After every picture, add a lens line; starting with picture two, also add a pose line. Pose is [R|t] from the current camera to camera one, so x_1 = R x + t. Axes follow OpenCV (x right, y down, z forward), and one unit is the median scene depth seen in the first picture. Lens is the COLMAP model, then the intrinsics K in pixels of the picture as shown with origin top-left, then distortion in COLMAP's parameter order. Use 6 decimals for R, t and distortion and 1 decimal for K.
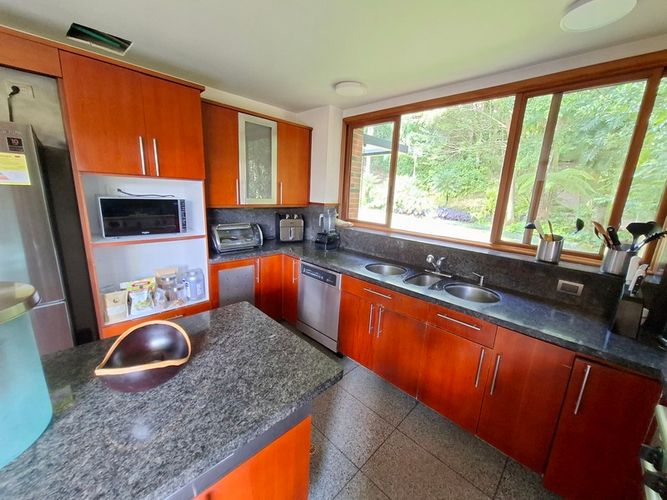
lens RADIAL K [[262.0, 0, 333.7], [0, 262.0, 249.6], [0, 0, 1]] dist [-0.003910, 0.000943]
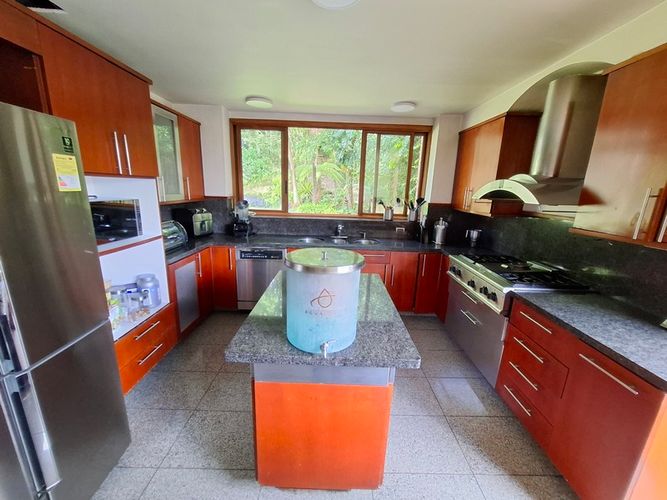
lens RADIAL K [[262.0, 0, 334.0], [0, 262.0, 249.7], [0, 0, 1]] dist [-0.003910, 0.000943]
pose [[0.710545, -0.185718, 0.678700, -0.671590], [0.153913, 0.982205, 0.107635, -0.009166], [-0.686612, 0.027981, 0.726485, -0.124885]]
